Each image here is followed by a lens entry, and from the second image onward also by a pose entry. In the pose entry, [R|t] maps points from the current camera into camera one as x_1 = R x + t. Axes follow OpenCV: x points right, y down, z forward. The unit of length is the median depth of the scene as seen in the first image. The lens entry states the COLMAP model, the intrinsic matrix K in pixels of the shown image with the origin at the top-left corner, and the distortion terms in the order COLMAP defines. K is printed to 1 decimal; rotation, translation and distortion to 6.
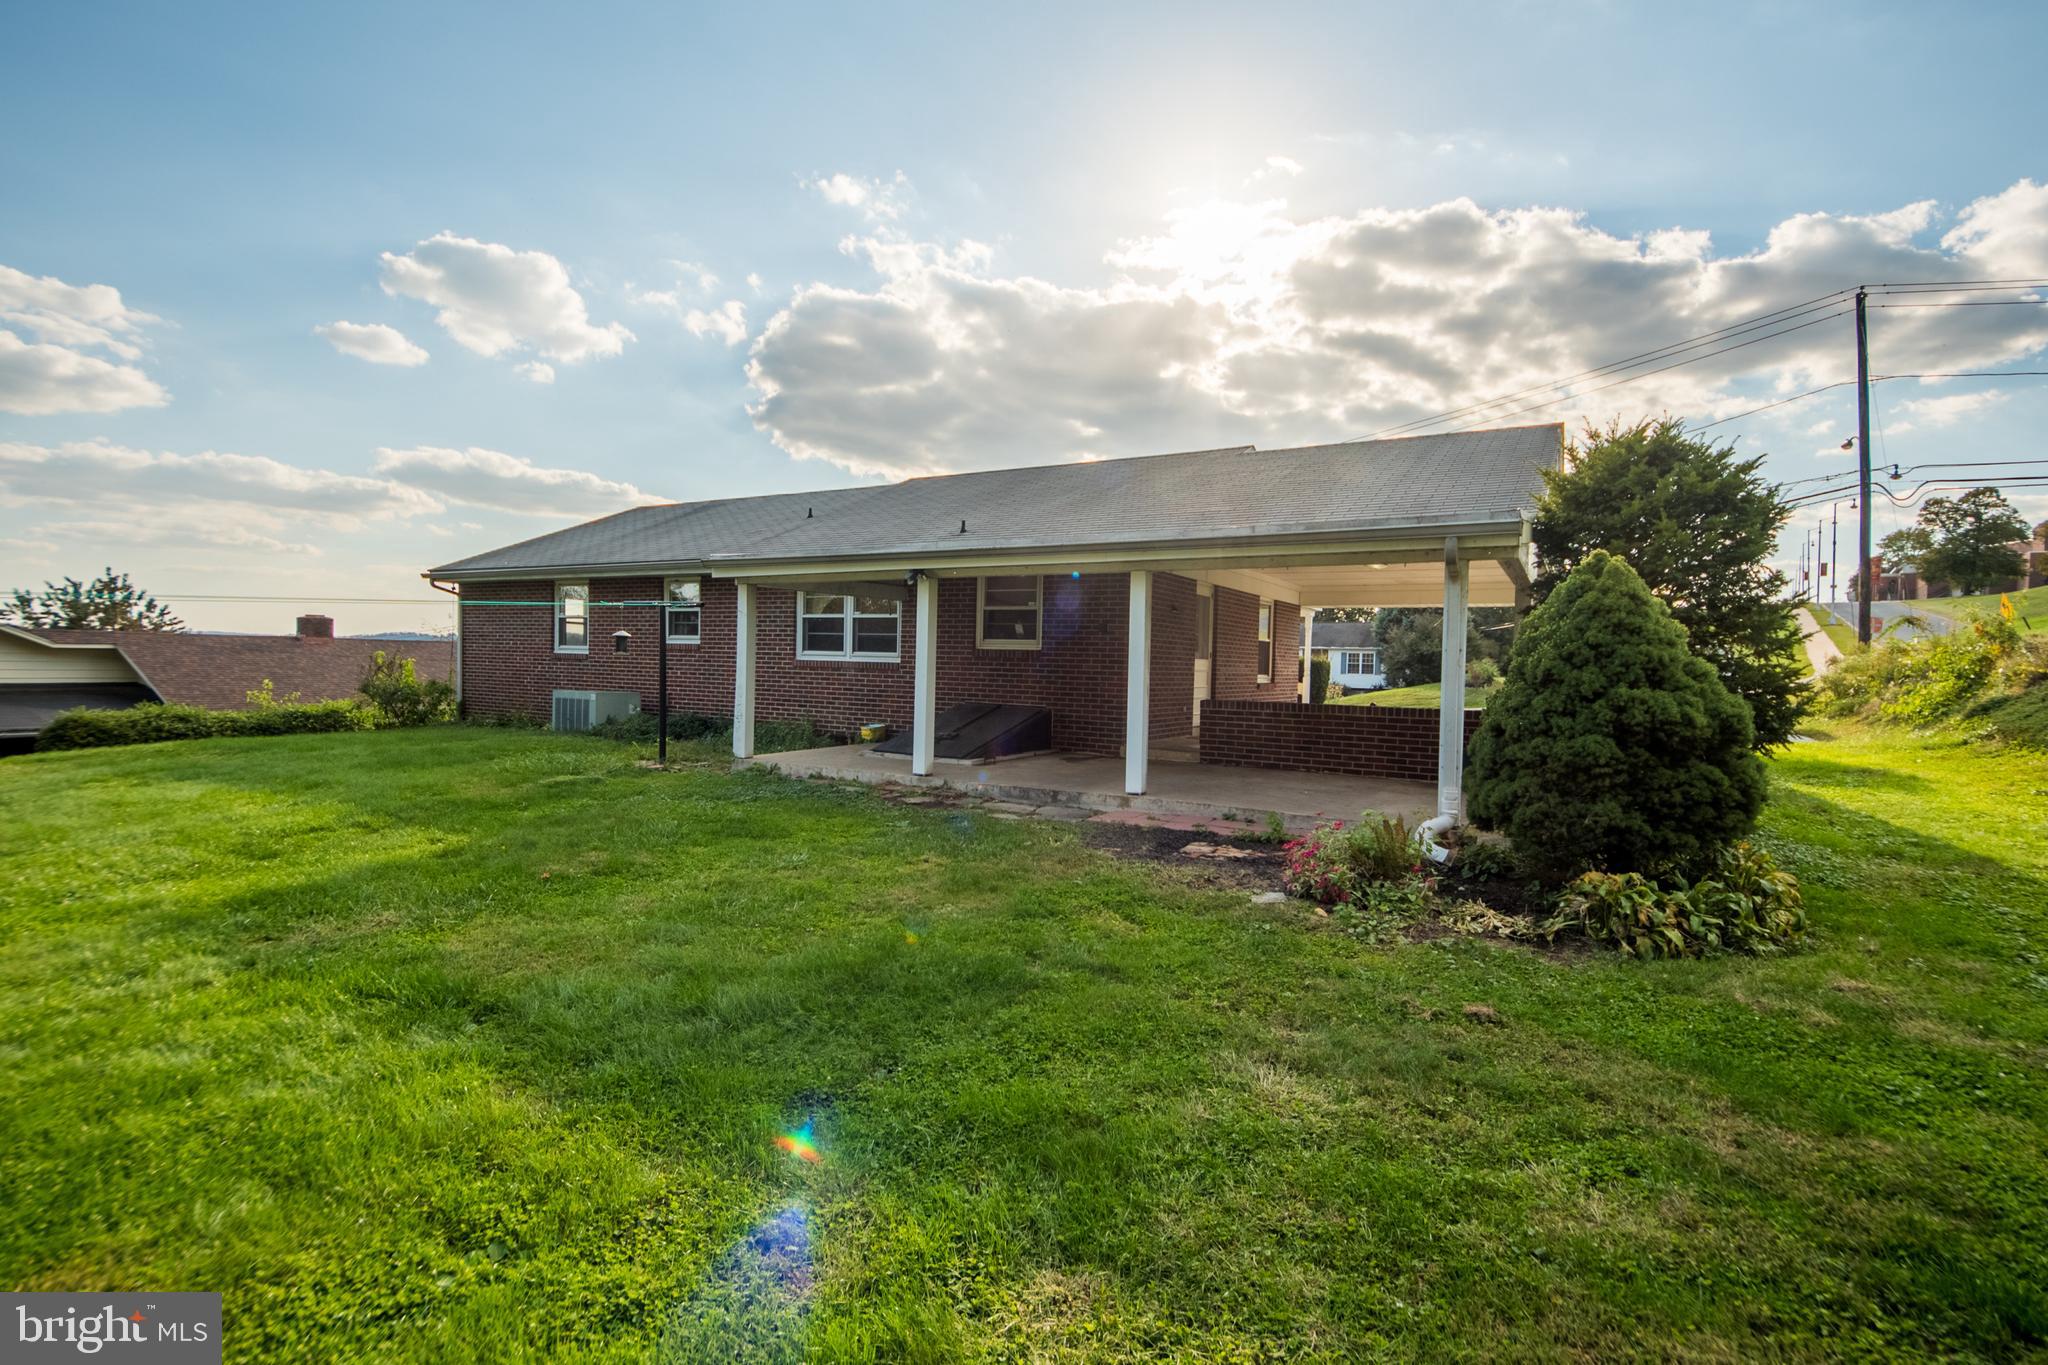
lens RADIAL K [[964.6, 0, 1033.1], [0, 964.6, 724.9], [0, 0, 1]] dist [-0.003395, -0.008237]
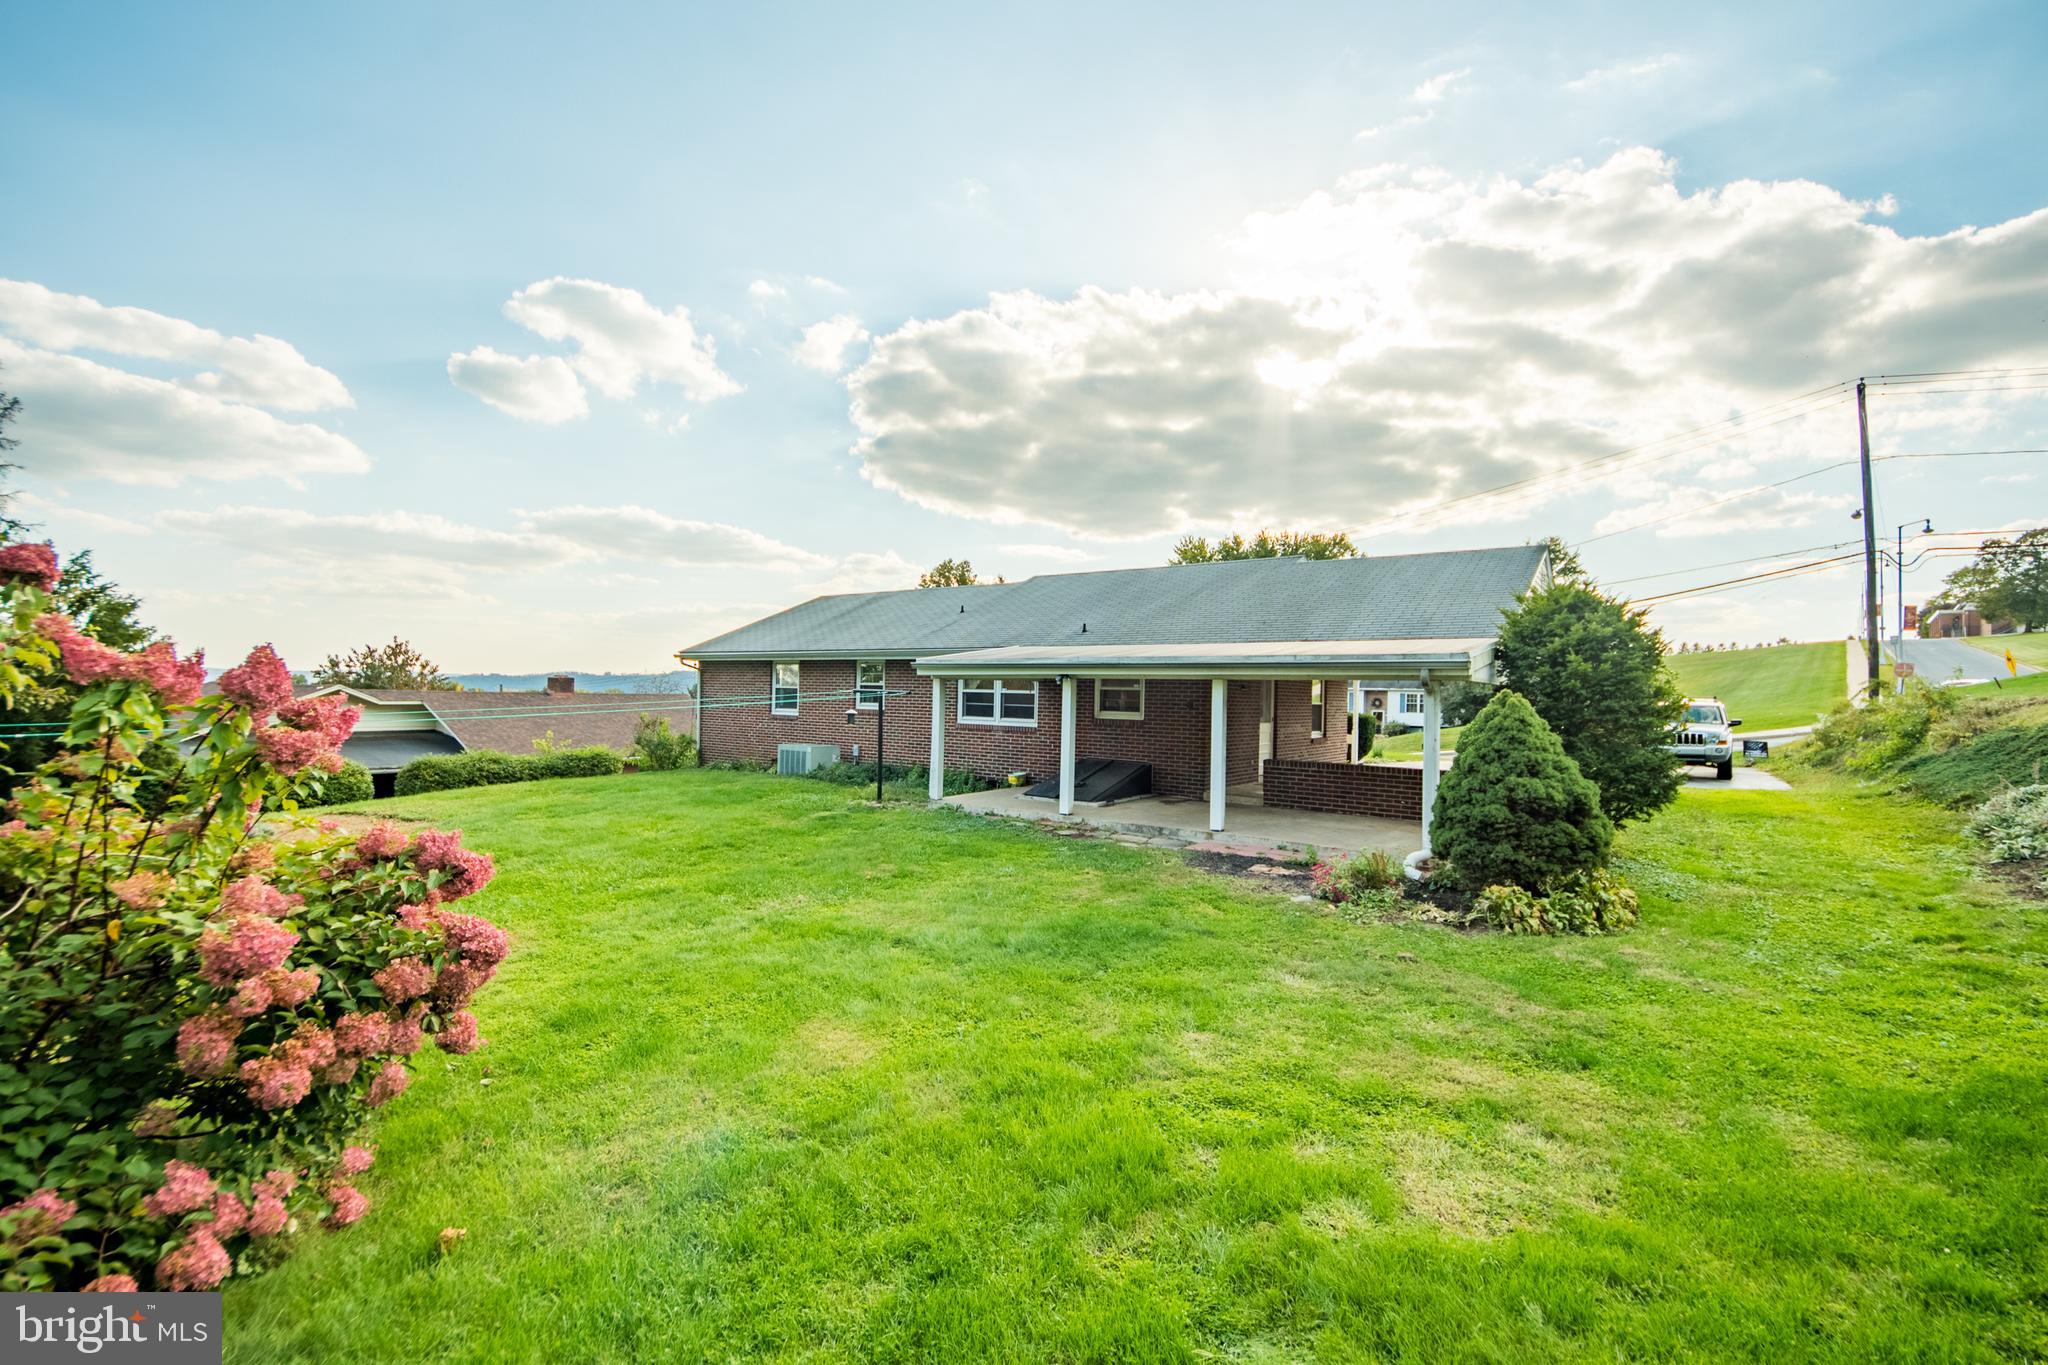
lens RADIAL K [[887.4, 0, 1014.4], [0, 887.4, 709.1], [0, 0, 1]] dist [-0.009710, -0.007374]
pose [[0.994039, -0.001889, -0.109012, -0.062543], [-0.003438, 0.998810, -0.048659, -0.055318], [0.108974, 0.048744, 0.992849, -0.454102]]
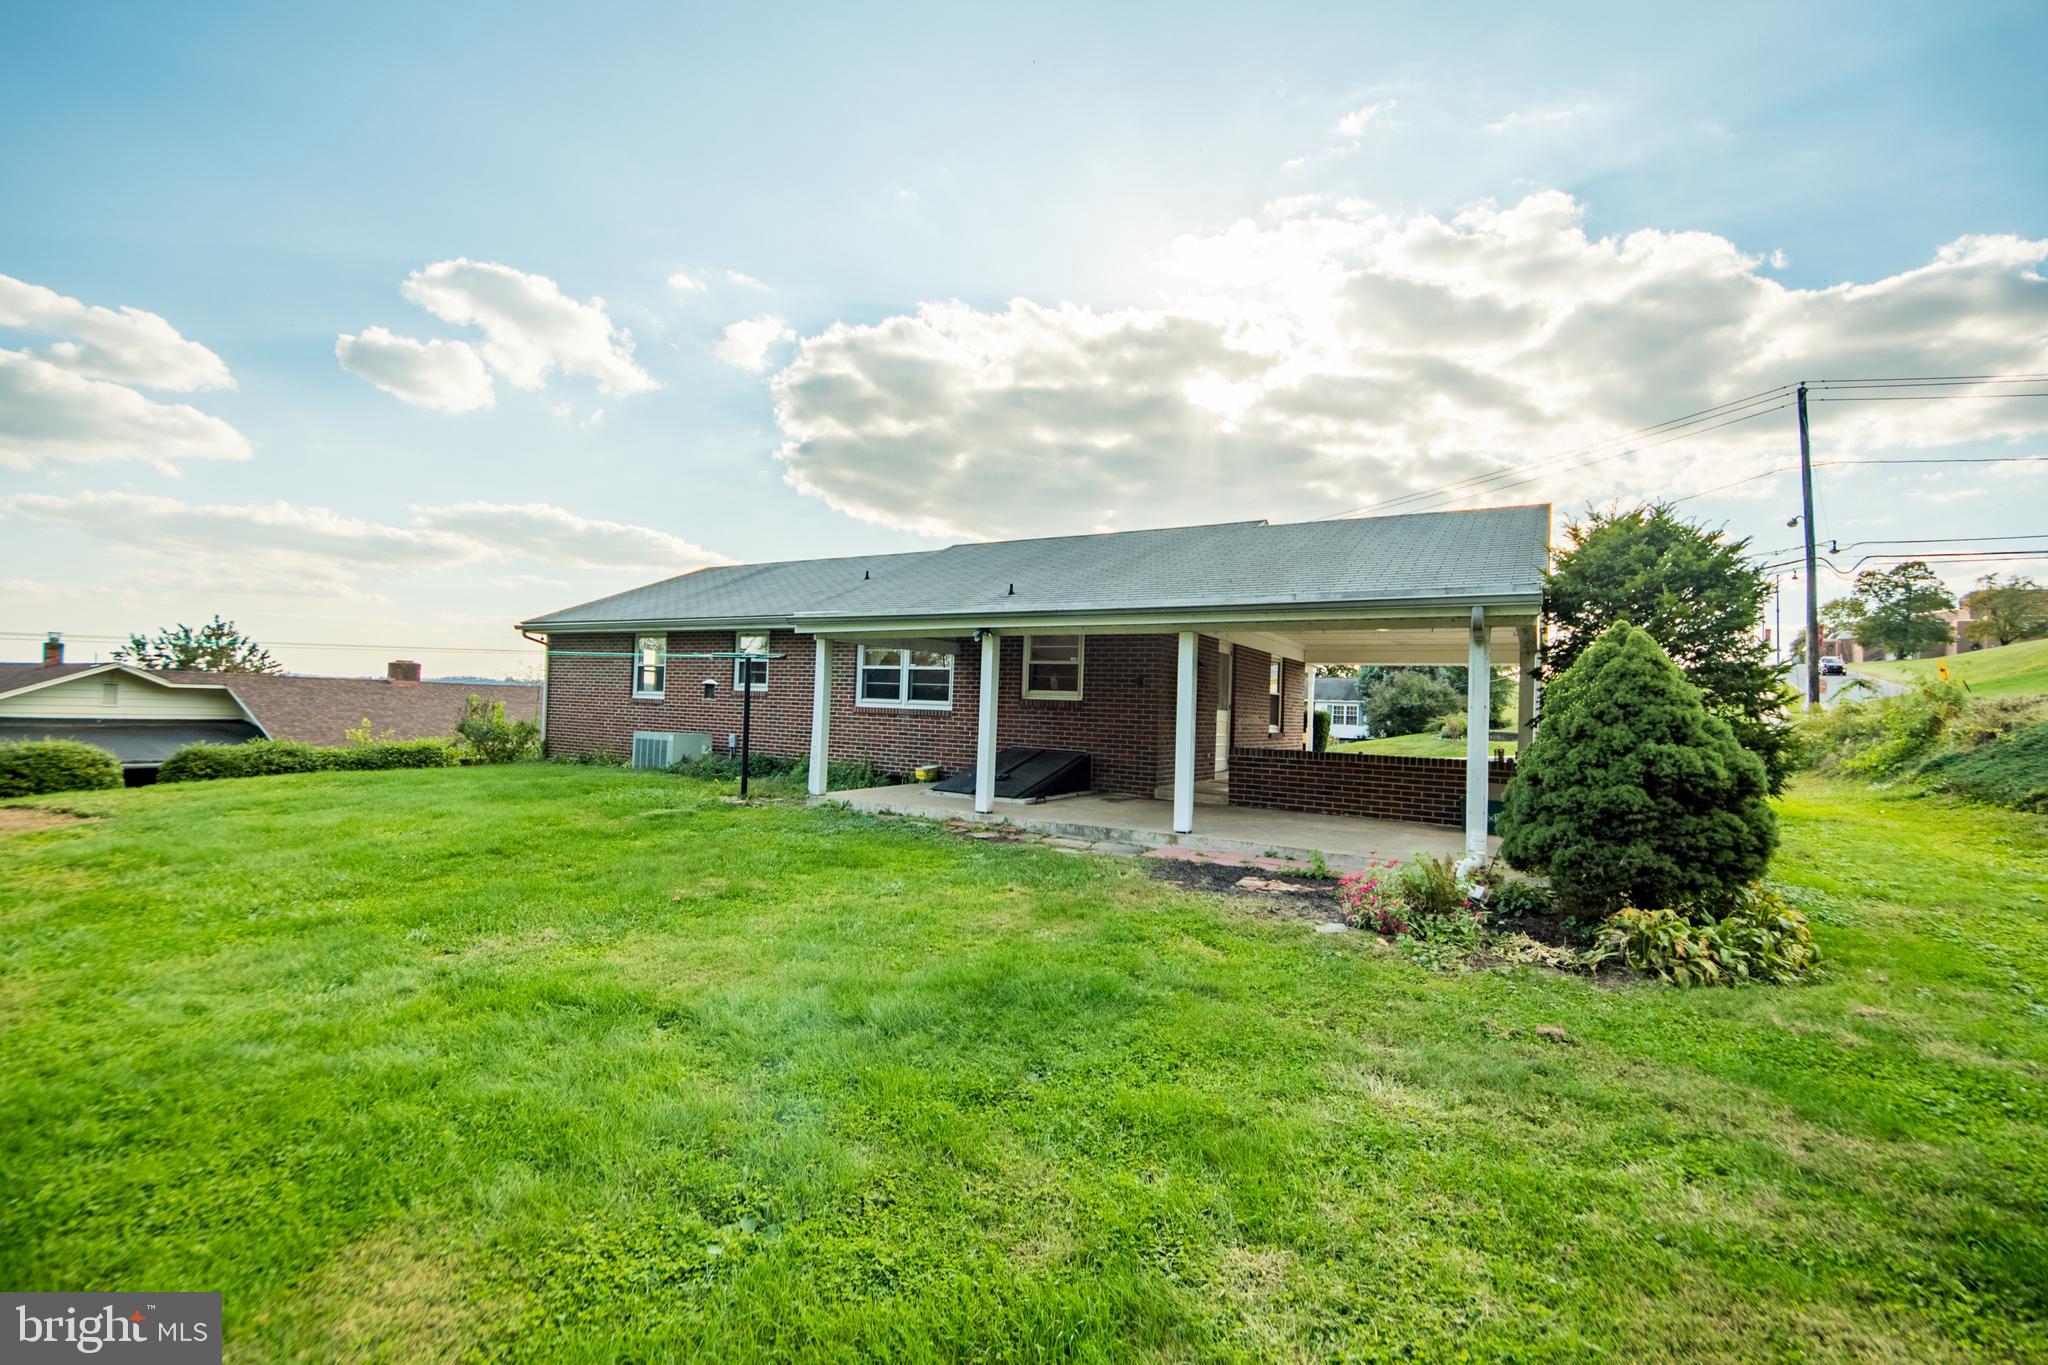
lens RADIAL K [[887.4, 0, 1027.0], [0, 887.4, 722.5], [0, 0, 1]] dist [-0.009710, -0.007374]
pose [[0.999858, 0.012310, -0.011475, -0.074051], [-0.012882, 0.998608, -0.051144, -0.000567], [0.010829, 0.051285, 0.998625, -0.027167]]
